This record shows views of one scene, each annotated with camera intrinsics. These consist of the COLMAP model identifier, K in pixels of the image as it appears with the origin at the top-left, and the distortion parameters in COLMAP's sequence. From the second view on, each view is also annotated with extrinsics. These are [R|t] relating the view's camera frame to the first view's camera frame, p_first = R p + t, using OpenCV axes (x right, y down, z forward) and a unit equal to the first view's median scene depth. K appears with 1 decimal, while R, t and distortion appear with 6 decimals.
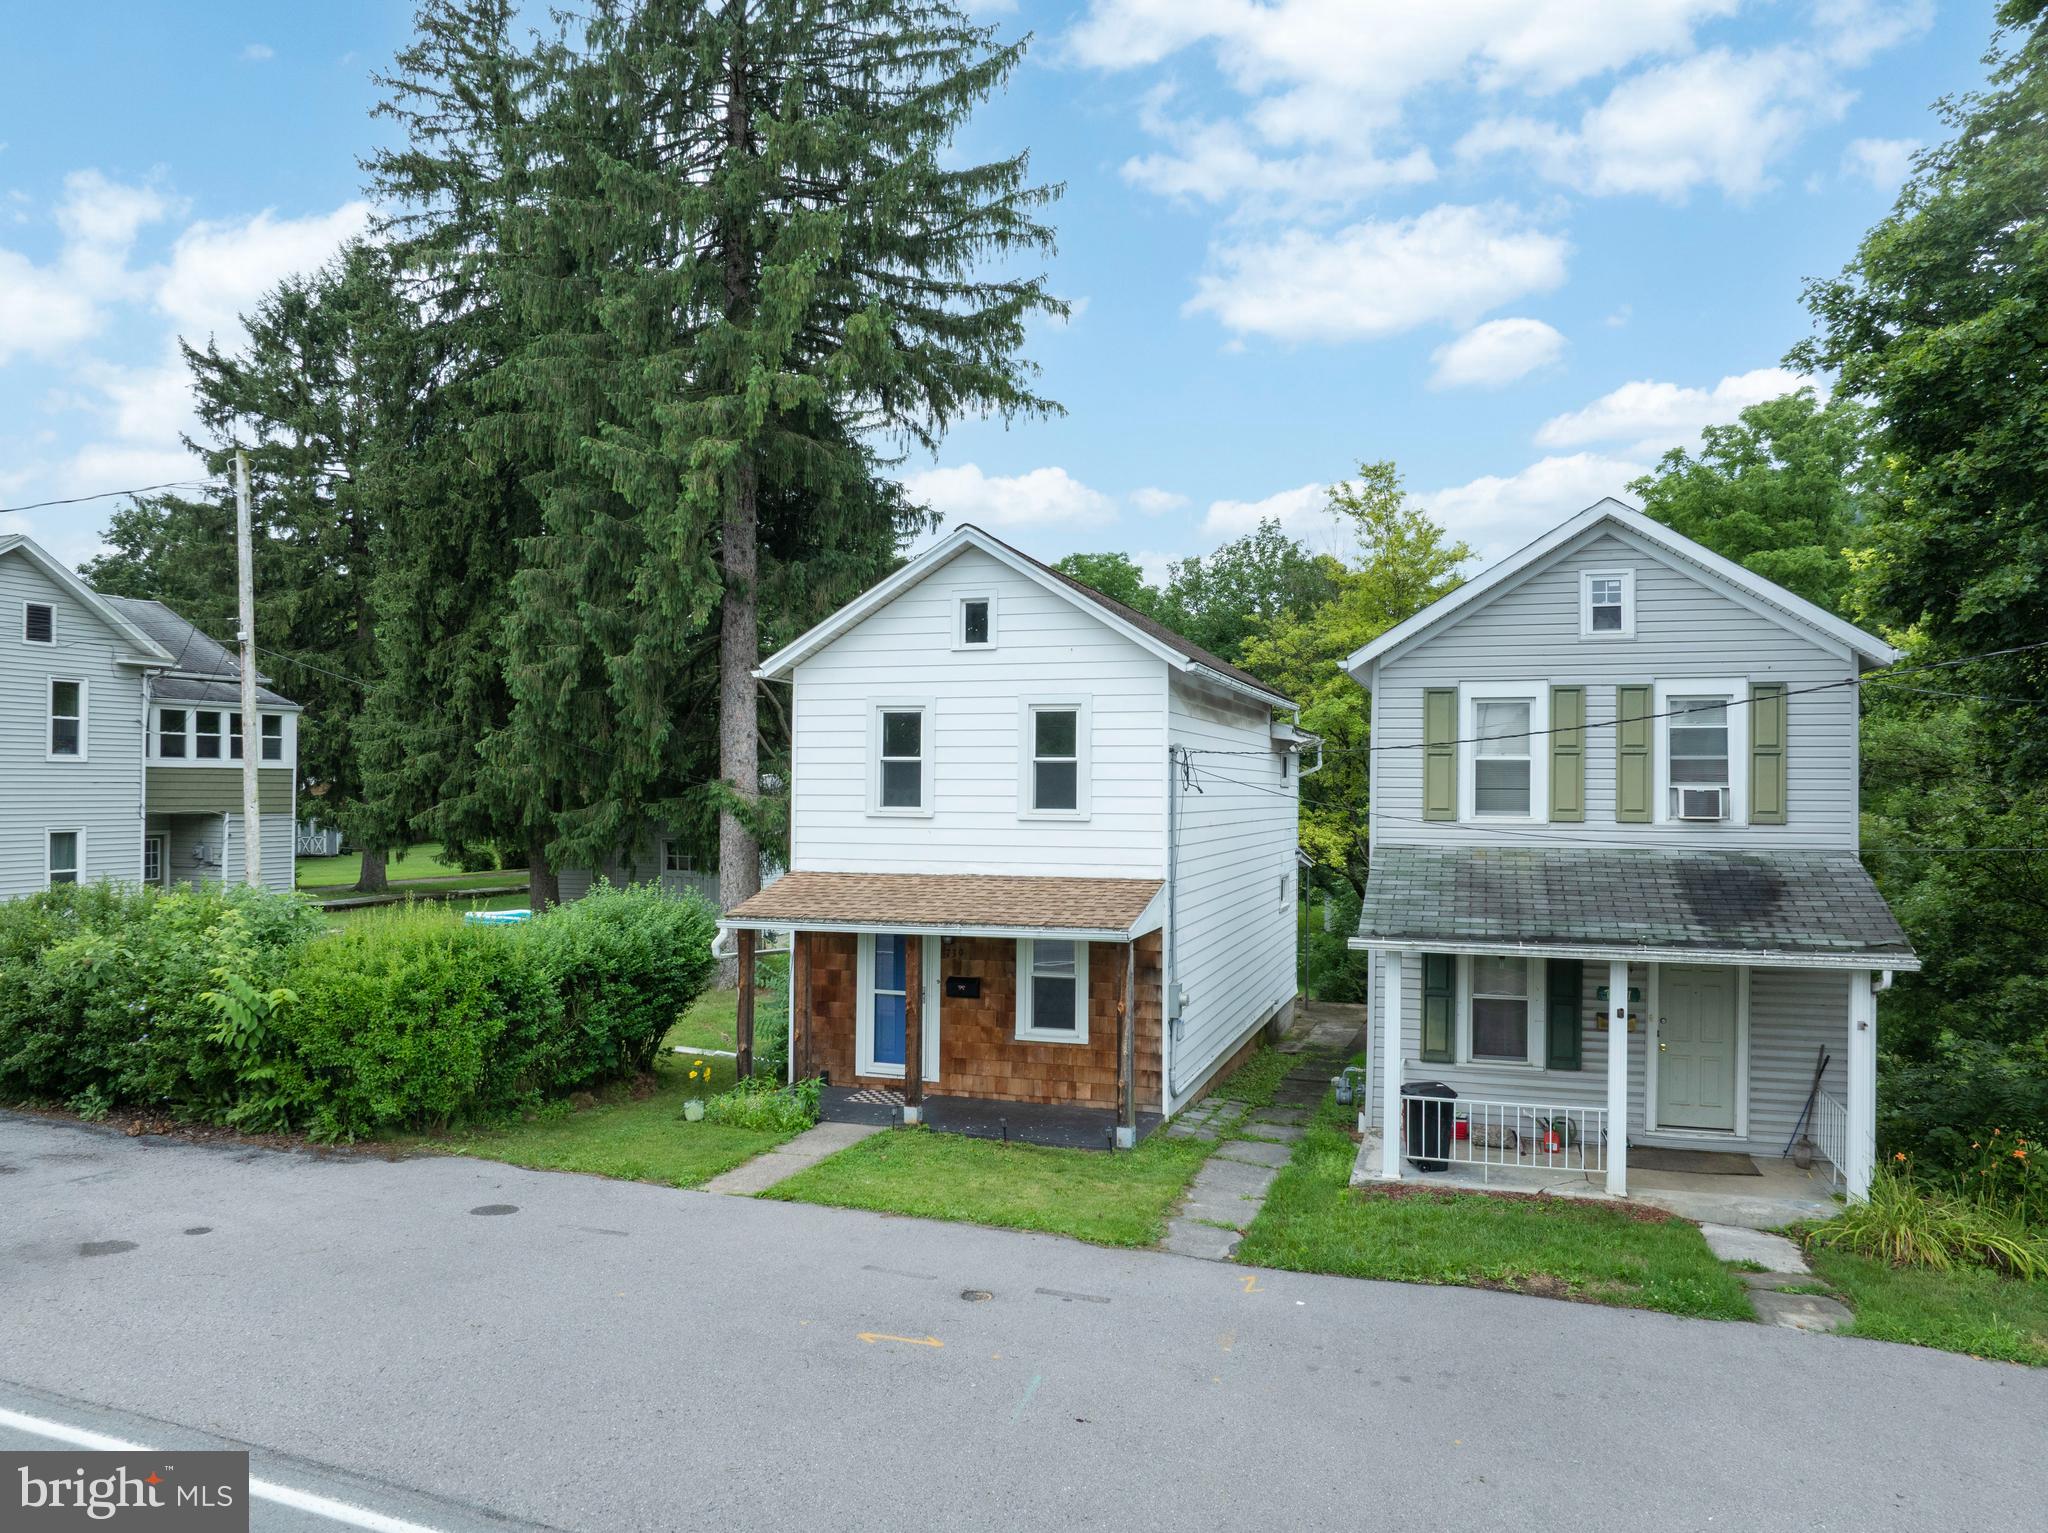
lens RADIAL K [[1444.7, 0, 1026.2], [0, 1444.7, 769.5], [0, 0, 1]] dist [-0.041731, 0.008001]
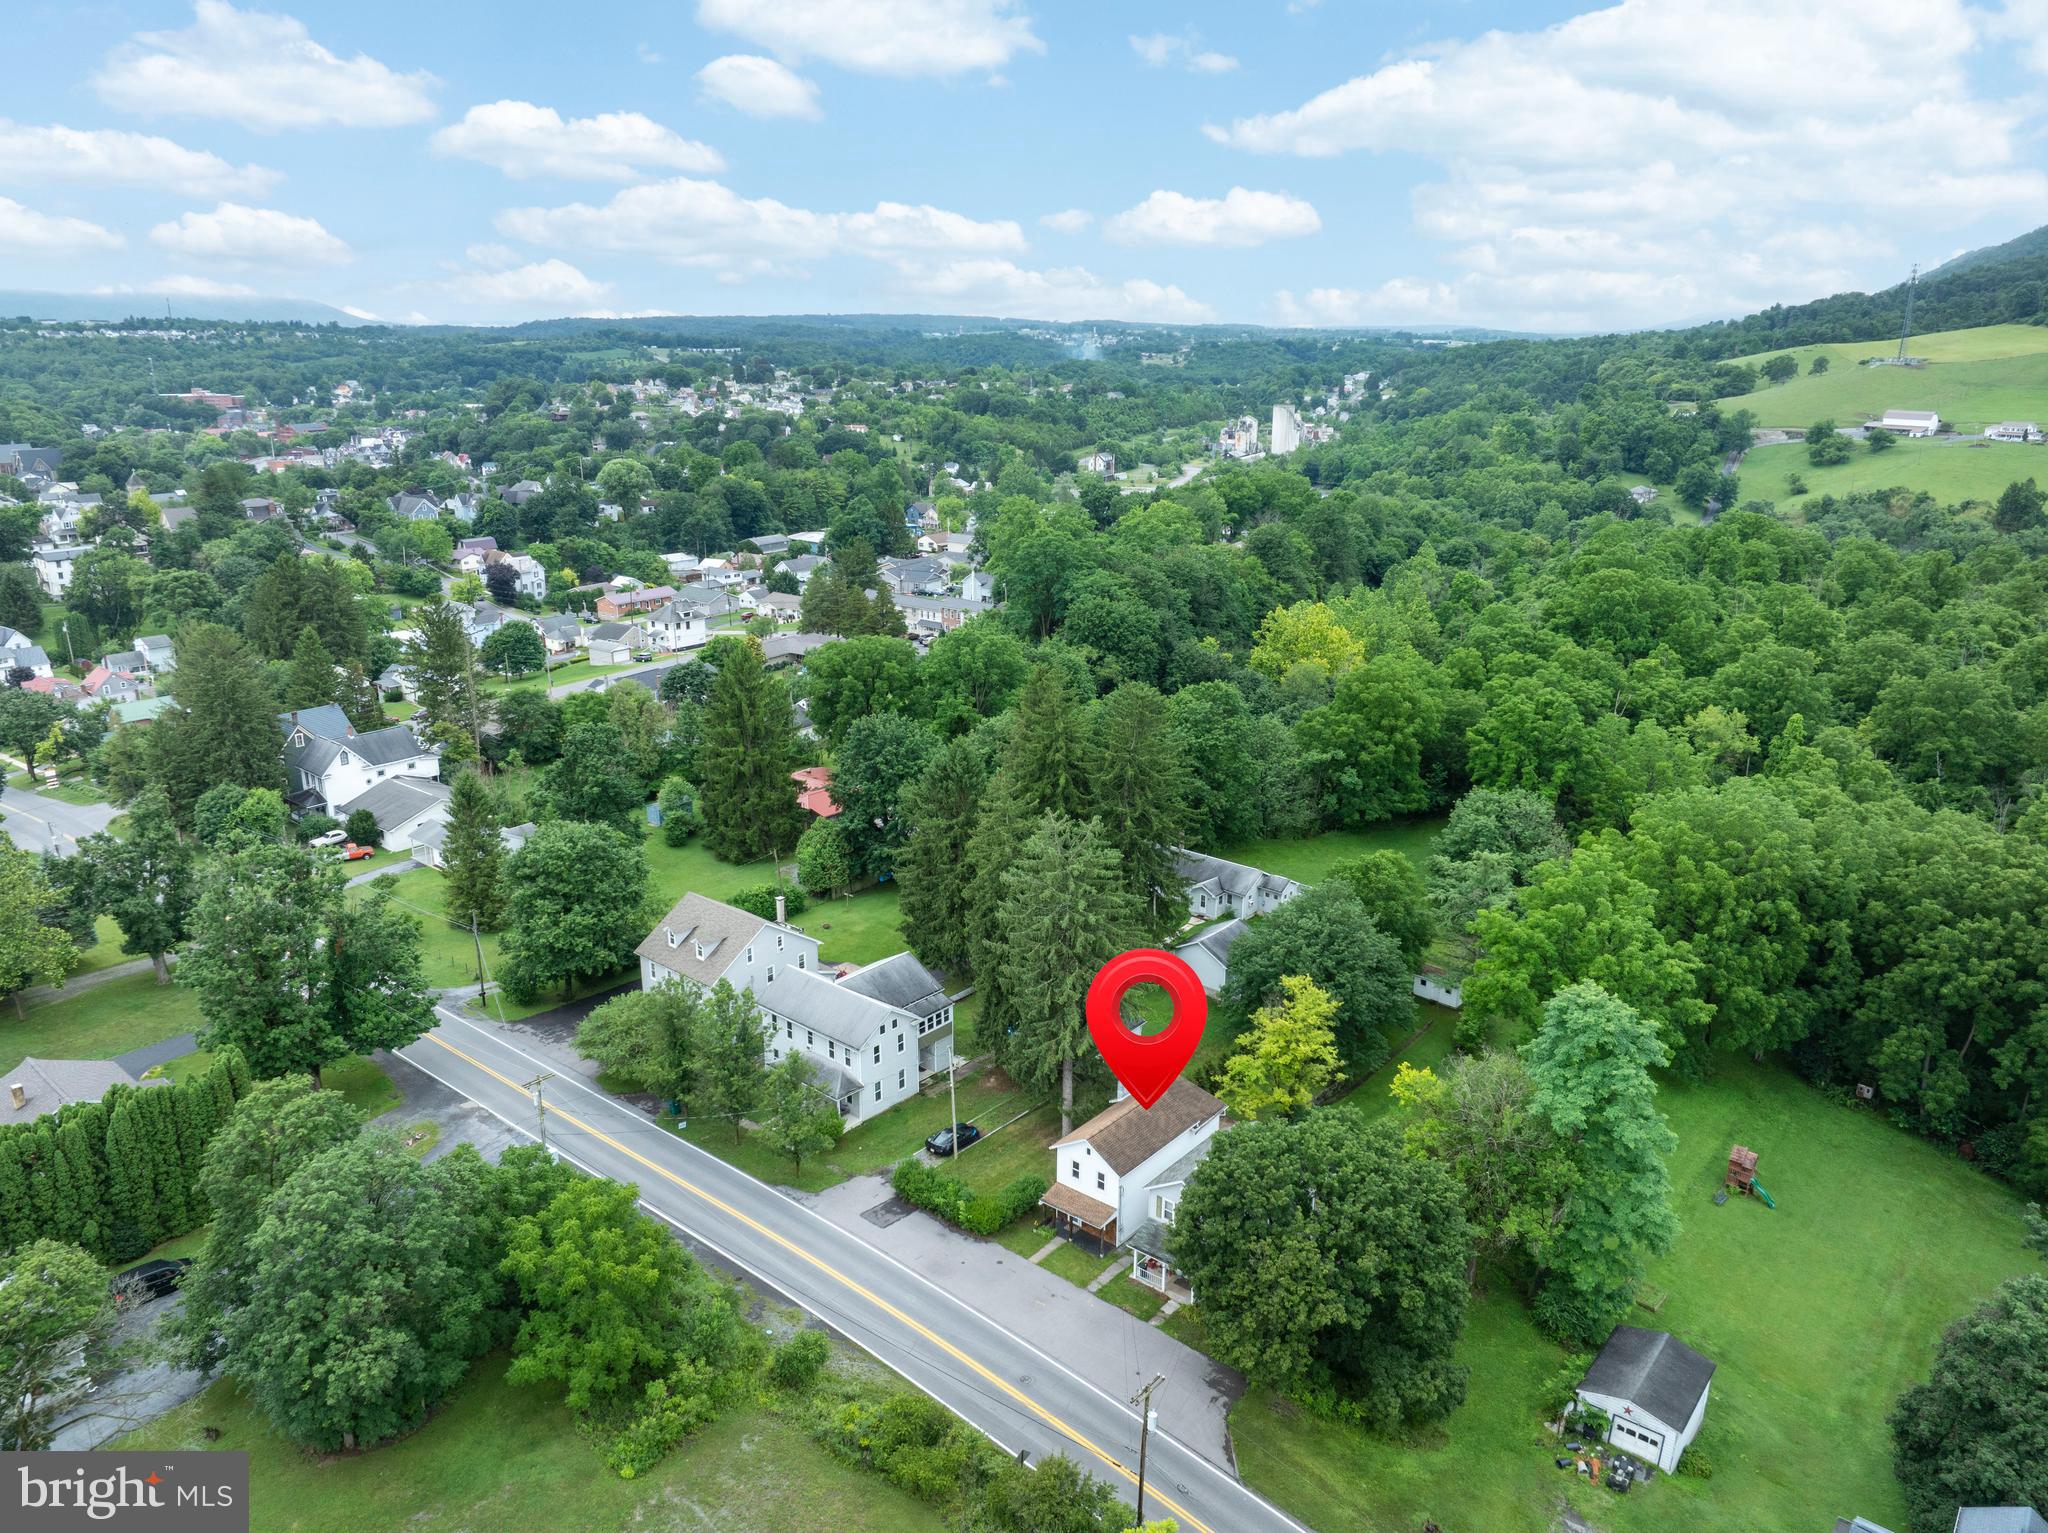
lens RADIAL K [[1444.7, 0, 1032.8], [0, 1444.7, 772.6], [0, 0, 1]] dist [-0.041731, 0.008001]
pose [[0.931175, 0.102522, -0.349859, 1.468681], [0.008279, 0.953451, 0.301433, -3.001813], [0.364477, -0.283584, 0.886982, -3.311571]]
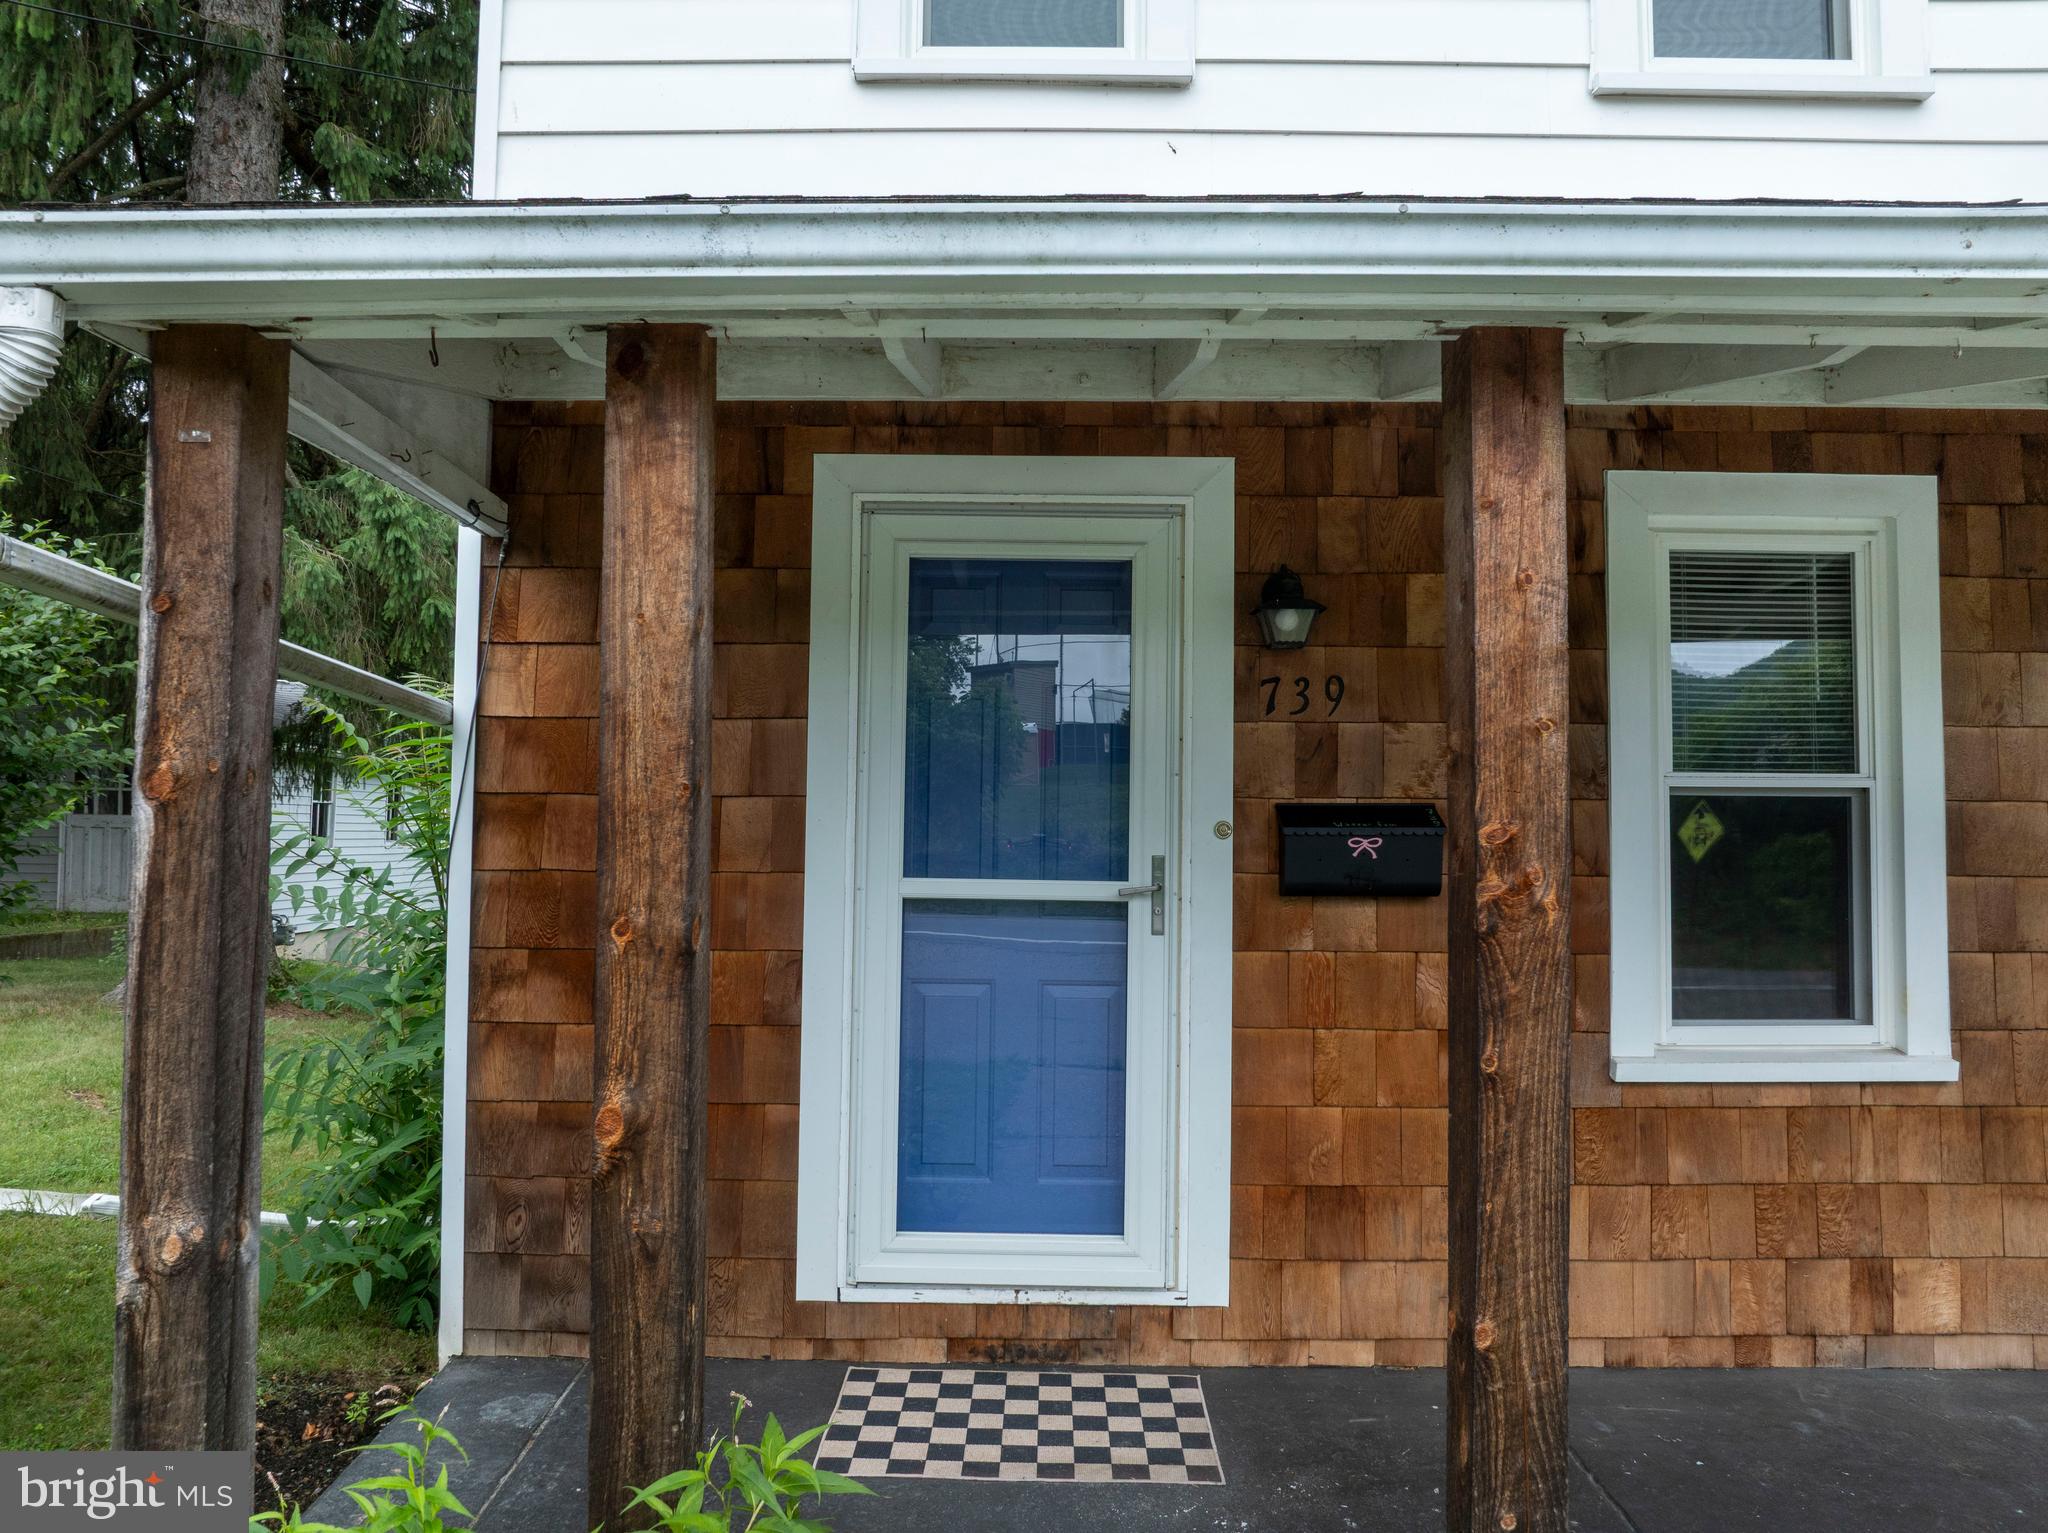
lens RADIAL K [[1444.7, 0, 1017.6], [0, 1444.7, 772.1], [0, 0, 1]] dist [-0.041731, 0.008001]
pose [[0.953099, 0.013042, 0.302376, -0.157719], [-0.004207, 0.999545, -0.029854, 0.147867], [-0.302628, 0.027181, 0.952721, 0.822381]]
